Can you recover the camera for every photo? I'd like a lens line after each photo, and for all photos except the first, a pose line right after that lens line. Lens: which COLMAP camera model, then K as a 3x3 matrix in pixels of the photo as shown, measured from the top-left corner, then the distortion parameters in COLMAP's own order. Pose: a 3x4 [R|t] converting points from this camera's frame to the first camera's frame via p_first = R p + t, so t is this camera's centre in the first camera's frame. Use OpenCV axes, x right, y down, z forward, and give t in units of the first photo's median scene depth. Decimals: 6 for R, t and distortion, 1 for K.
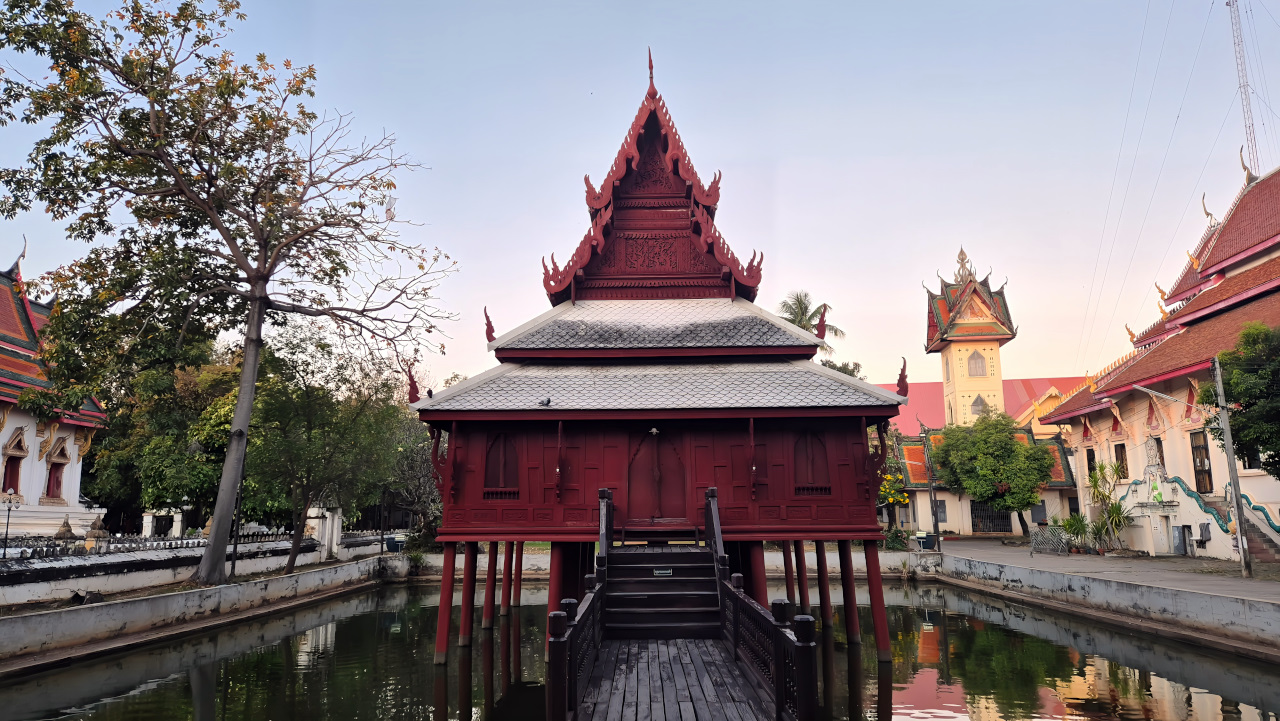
lens RADIAL K [[866.7, 0, 632.5], [0, 866.7, 366.5], [0, 0, 1]] dist [0.083381, -0.076022]
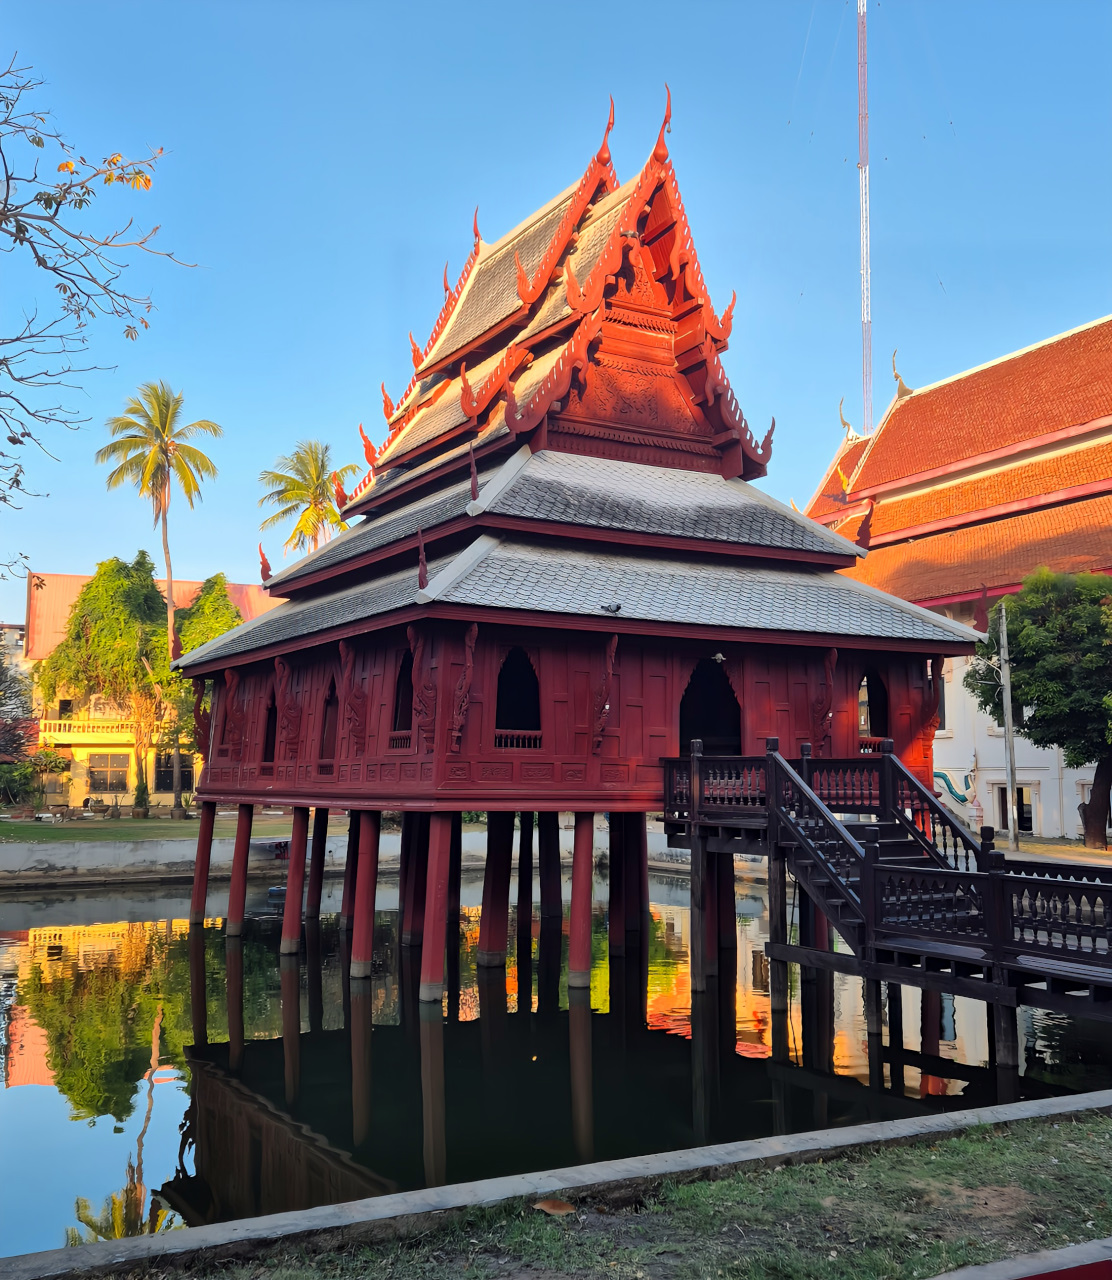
lens RADIAL K [[1329.1, 0, 560.0], [0, 1329.1, 664.4], [0, 0, 1]] dist [0.040025, -0.003211]
pose [[0.855939, 0.056294, 0.514003, -0.551307], [-0.097292, 0.993835, 0.053170, 0.030255], [-0.507841, -0.095518, 0.856139, 0.120464]]
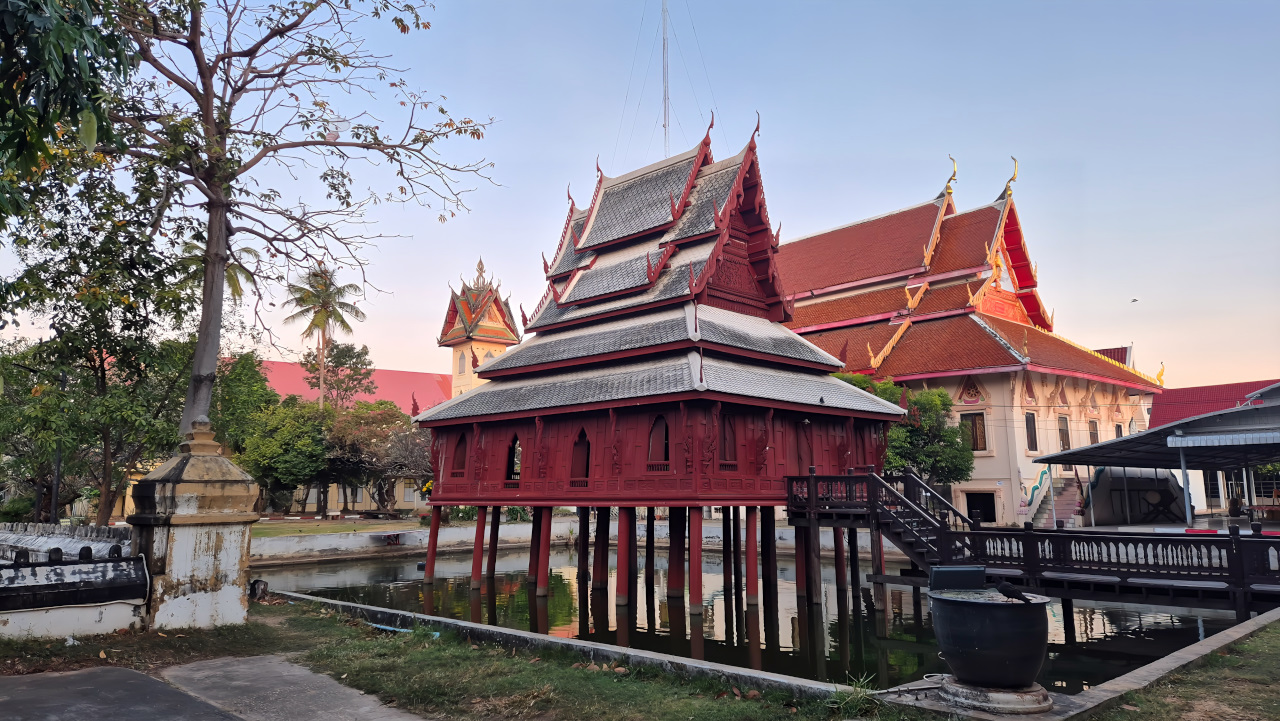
lens RADIAL K [[866.7, 0, 632.5], [0, 866.7, 366.5], [0, 0, 1]] dist [0.083381, -0.076022]
pose [[0.680655, 0.108796, 0.724481, -0.956049], [-0.121831, 0.991951, -0.034501, 0.059800], [-0.722403, -0.064781, 0.688431, 0.251216]]
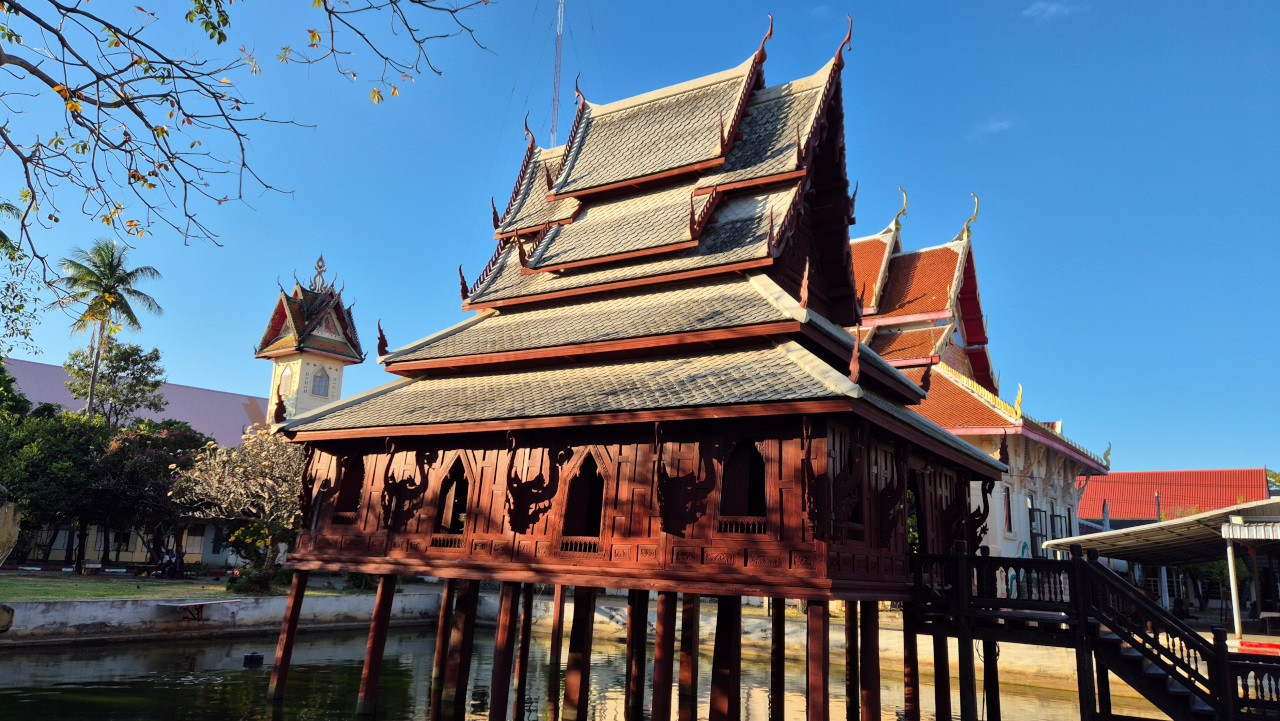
lens RADIAL K [[922.1, 0, 607.7], [0, 922.1, 359.4], [0, 0, 1]] dist [0.092552, -0.100789]
pose [[0.536765, 0.209501, 0.817308, -0.780694], [-0.188930, 0.973929, -0.125568, 0.123290], [-0.822307, -0.087013, 0.562352, 0.648994]]
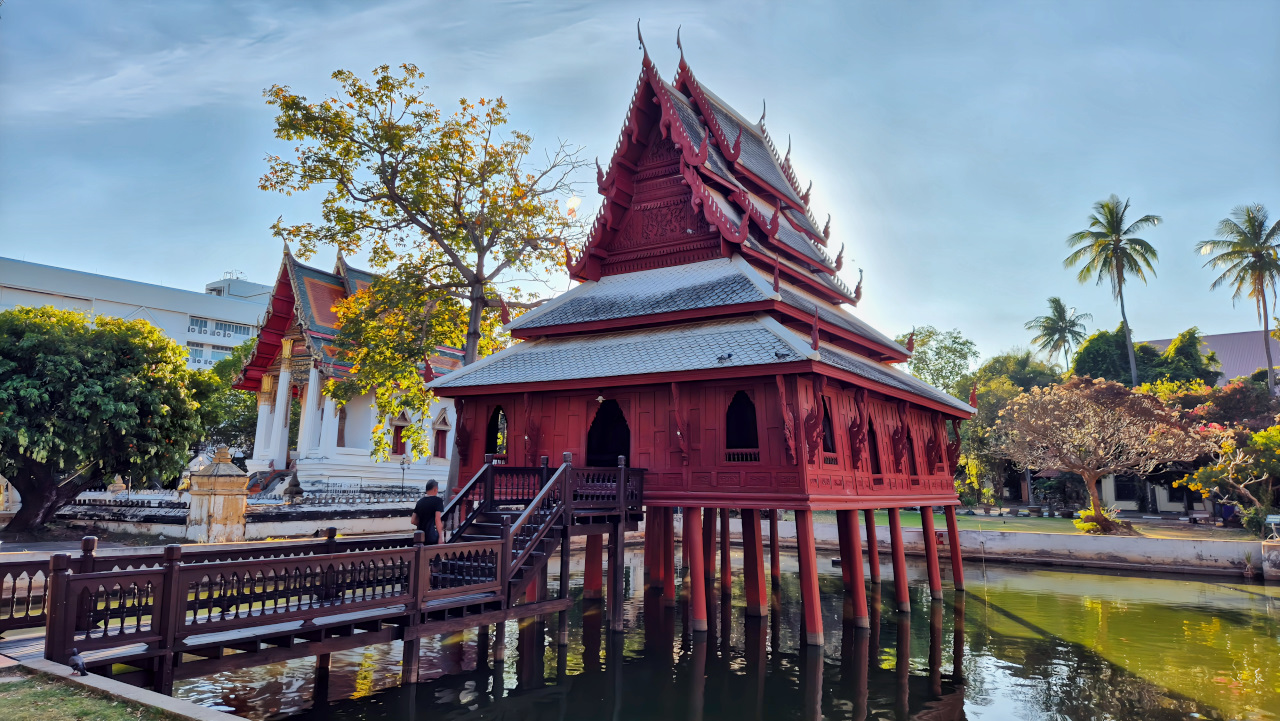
lens RADIAL K [[867.8, 0, 637.2], [0, 867.8, 351.3], [0, 0, 1]] dist [0.052901, -0.000399]
pose [[0.839632, -0.063619, -0.539417, 0.536348], [0.073135, 0.997315, -0.003784, 0.021281], [0.538209, -0.036273, 0.842031, 0.132616]]
